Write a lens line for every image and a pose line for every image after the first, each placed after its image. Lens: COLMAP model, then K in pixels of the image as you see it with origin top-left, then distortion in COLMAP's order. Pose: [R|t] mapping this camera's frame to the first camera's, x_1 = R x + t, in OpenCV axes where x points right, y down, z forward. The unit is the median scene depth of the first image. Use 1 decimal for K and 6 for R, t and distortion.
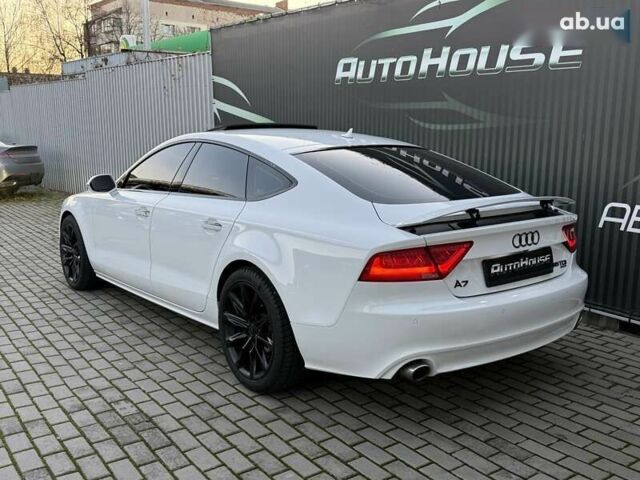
lens RADIAL K [[637.0, 0, 315.5], [0, 637.0, 244.9], [0, 0, 1]] dist [0.062739, 0.000000]
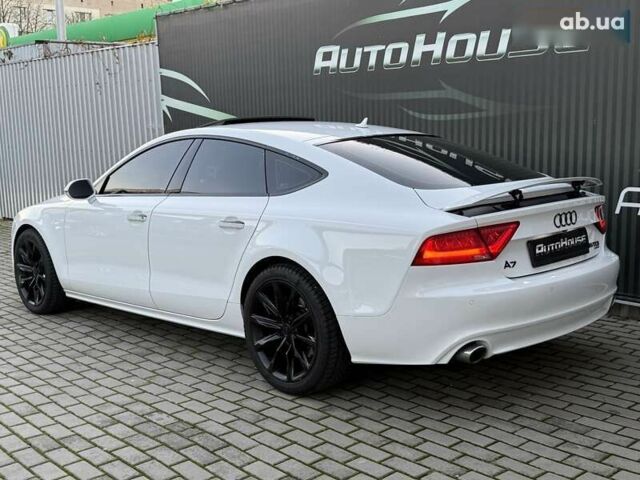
lens RADIAL K [[771.4, 0, 318.4], [0, 771.4, 238.1], [0, 0, 1]] dist [0.089943, 0.000000]
pose [[0.993607, -0.044602, 0.103711, -0.118108], [0.048906, 0.998028, -0.039337, 0.031588], [-0.101752, 0.044157, 0.993829, -0.111521]]
